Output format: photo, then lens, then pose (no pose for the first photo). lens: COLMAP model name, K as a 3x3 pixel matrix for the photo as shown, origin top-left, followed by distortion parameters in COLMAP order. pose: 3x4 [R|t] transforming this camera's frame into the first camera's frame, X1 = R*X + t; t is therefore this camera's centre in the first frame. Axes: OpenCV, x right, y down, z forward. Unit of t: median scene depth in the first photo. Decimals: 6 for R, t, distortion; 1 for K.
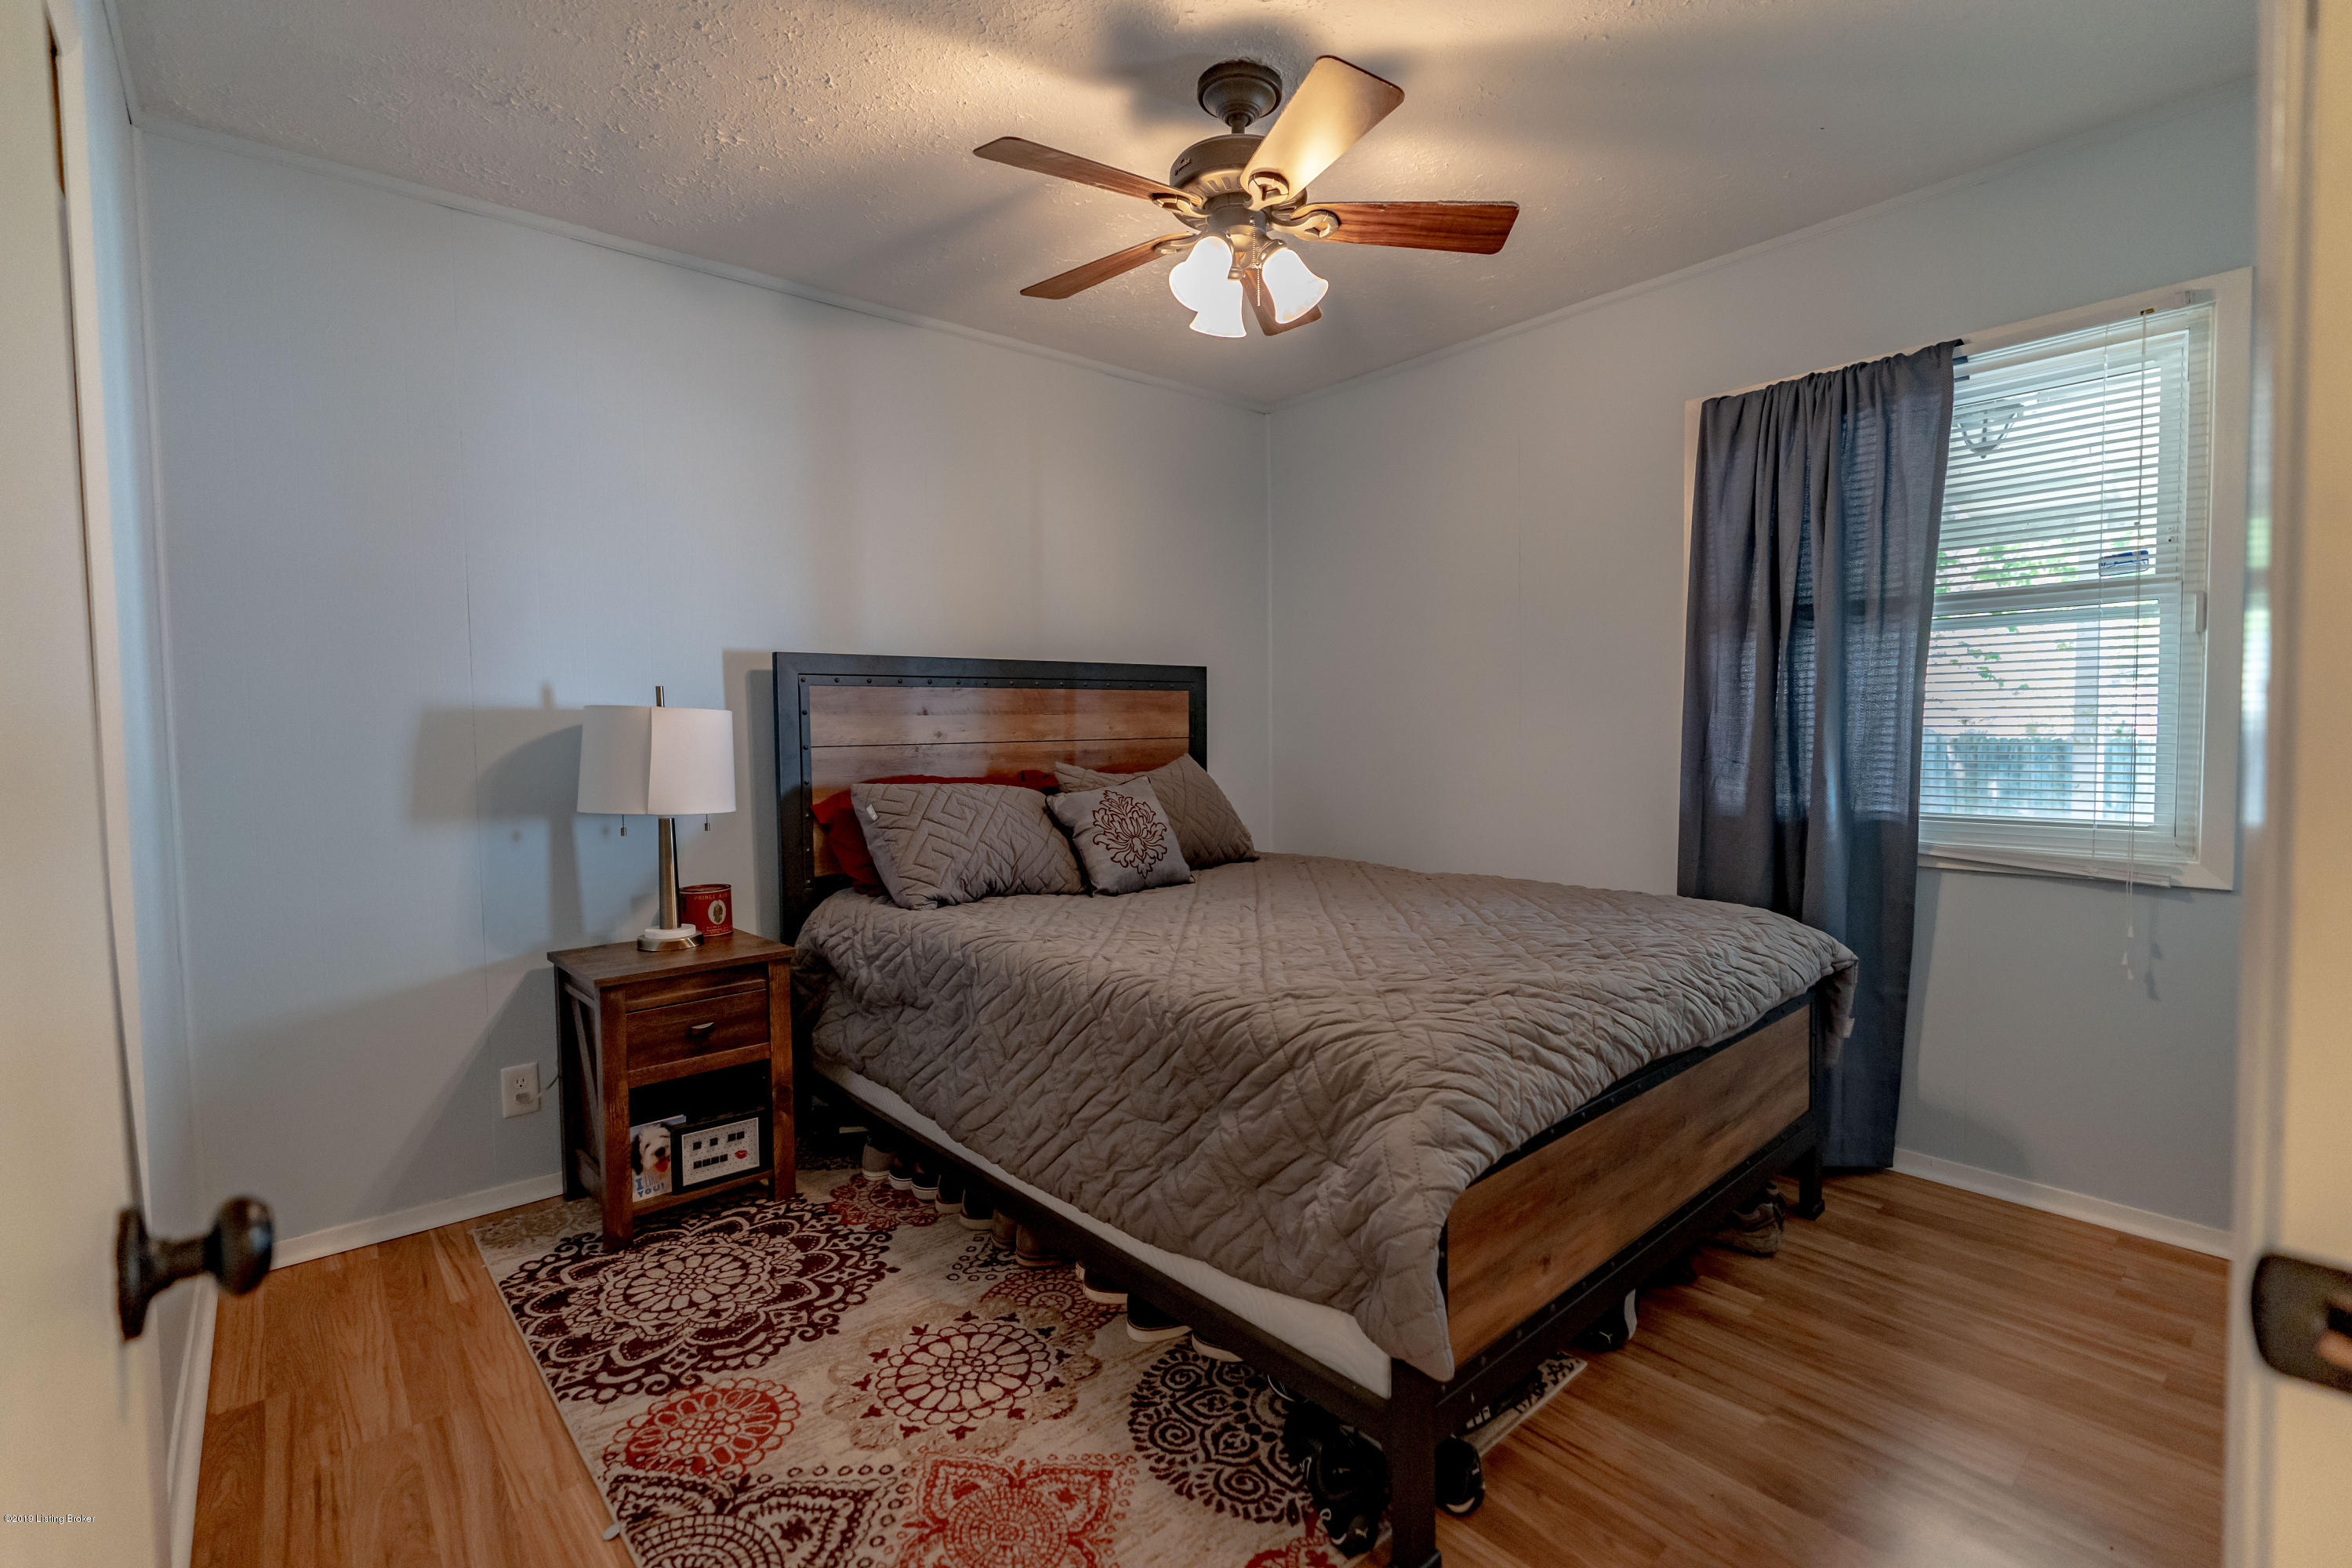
lens RADIAL K [[1053.7, 0, 1175.5], [0, 1053.7, 776.3], [0, 0, 1]] dist [-0.005848, 0.000040]
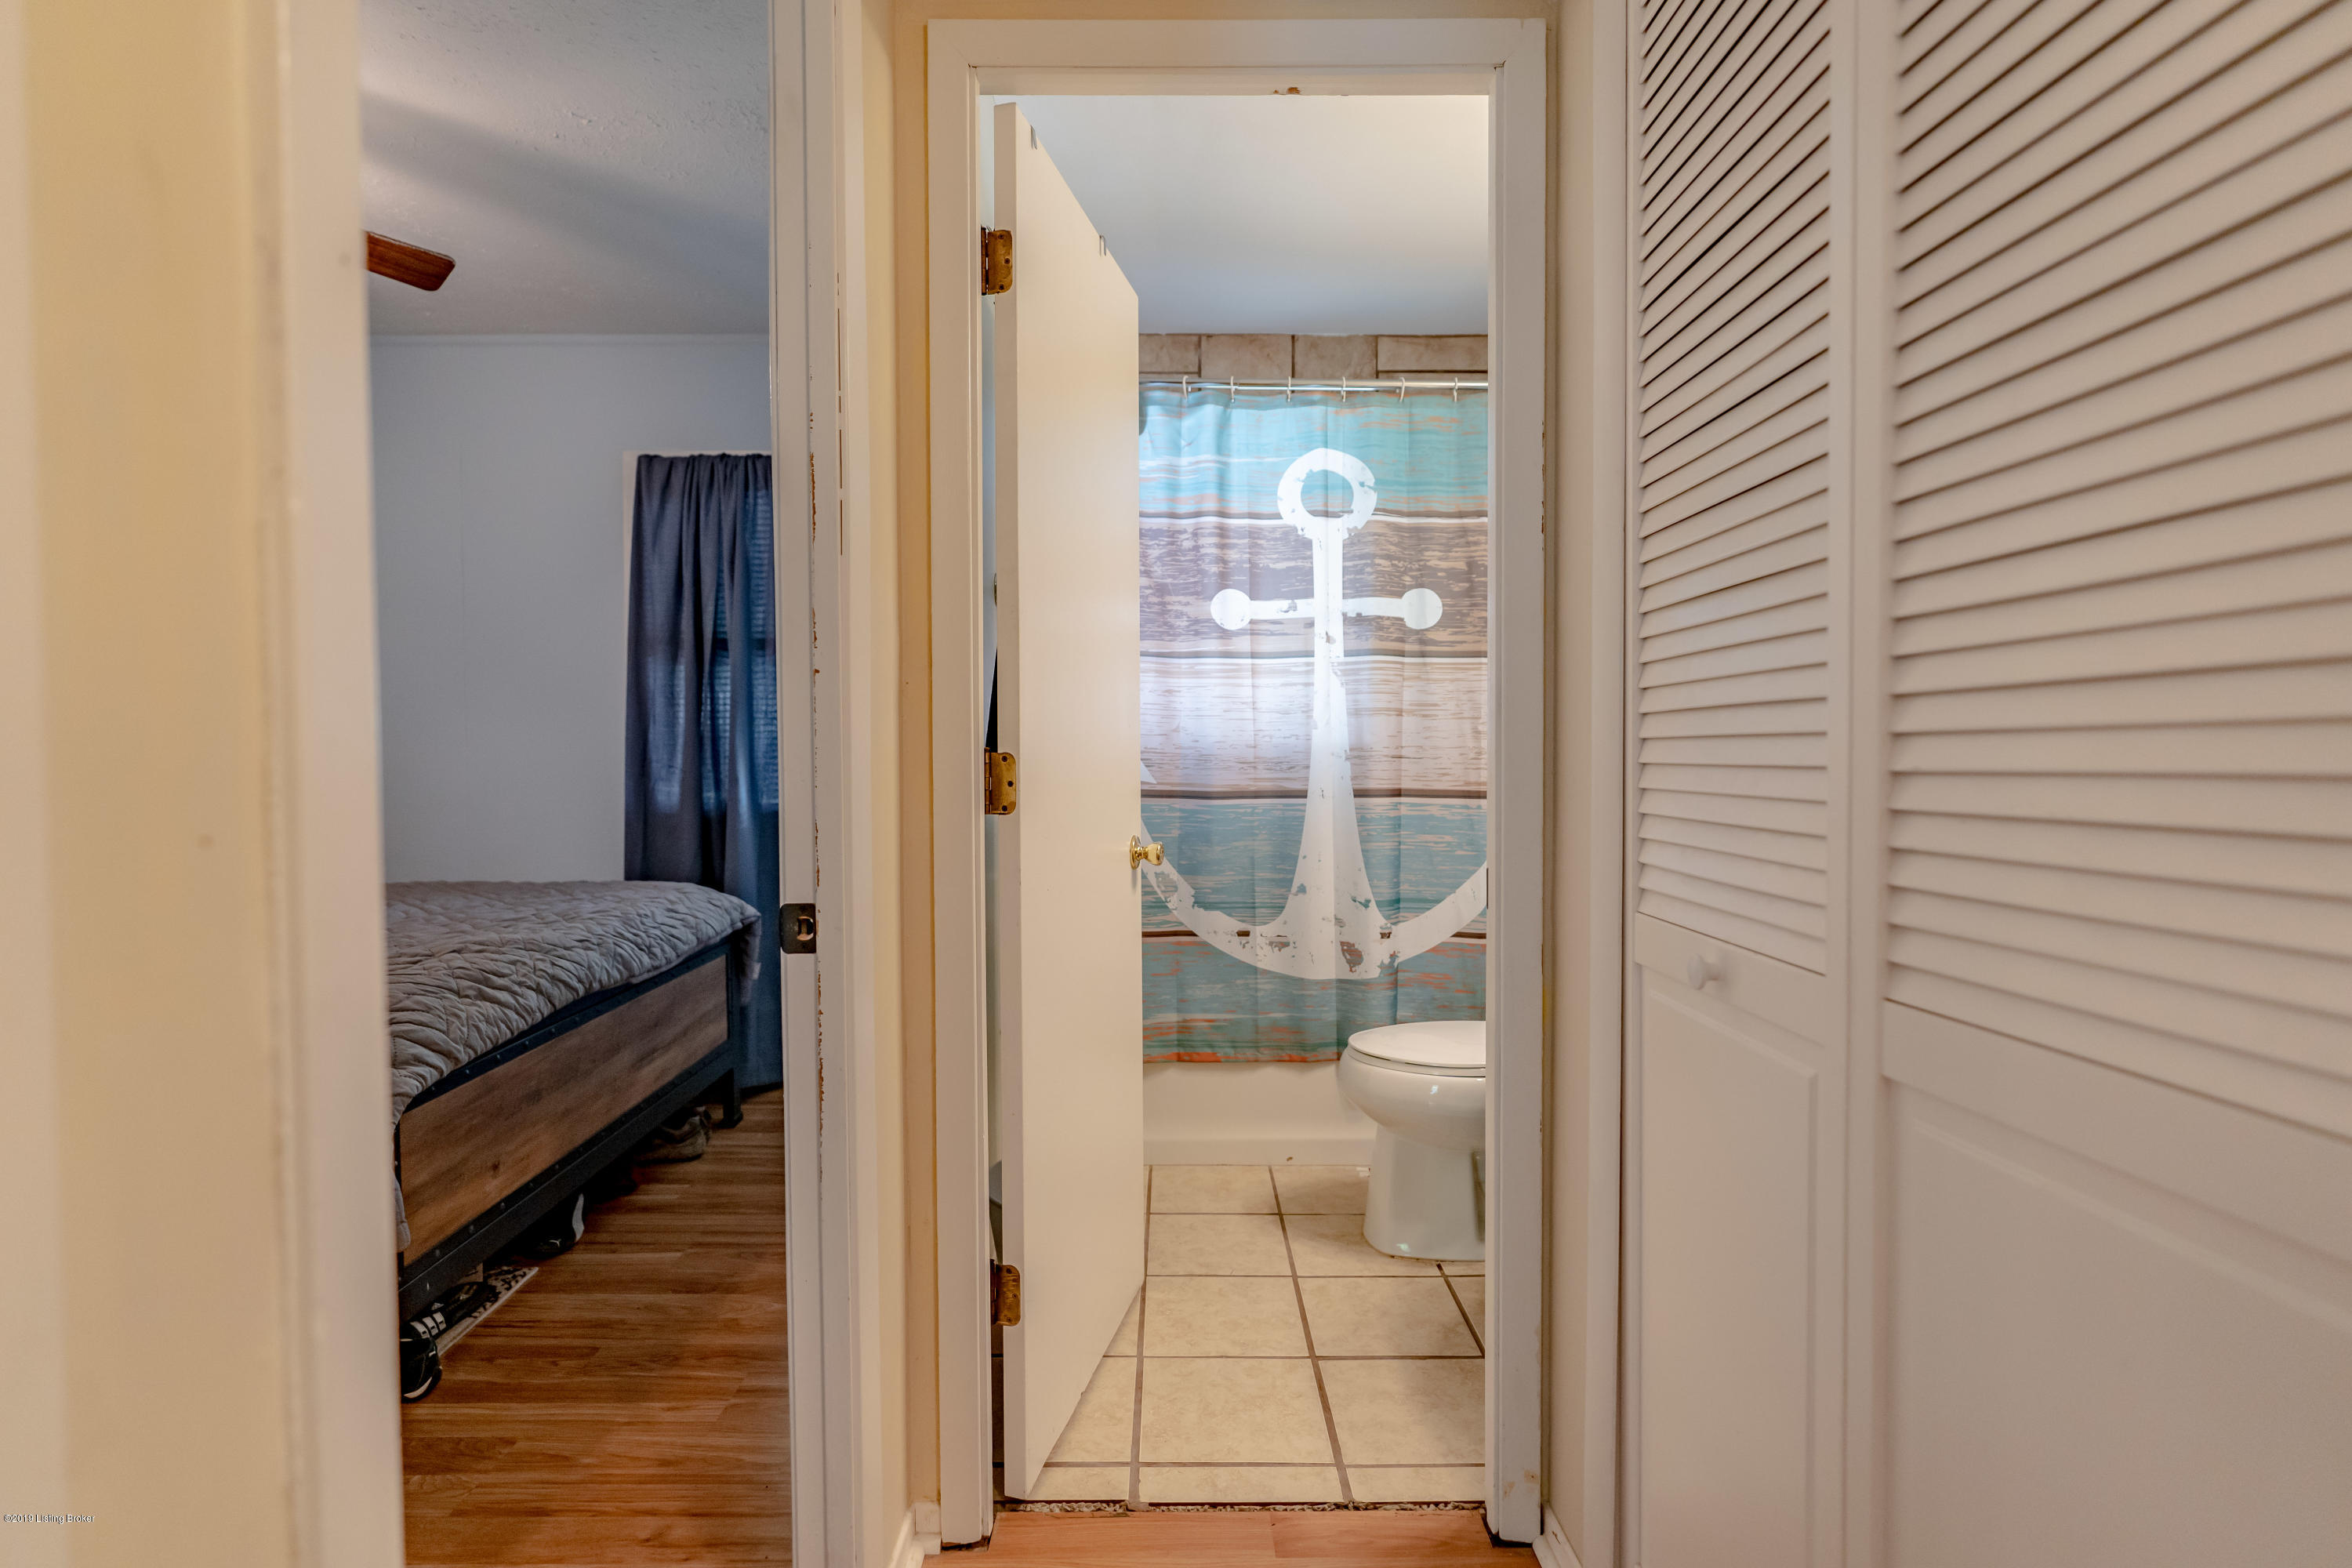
lens RADIAL K [[1141.8, 0, 1177.7], [0, 1141.8, 778.8], [0, 0, 1]] dist [-0.005381, -0.000255]
pose [[0.644616, -0.007120, 0.764473, -0.113839], [0.028256, 0.999495, -0.014517, 0.050431], [-0.763984, 0.030959, 0.644492, -0.374045]]
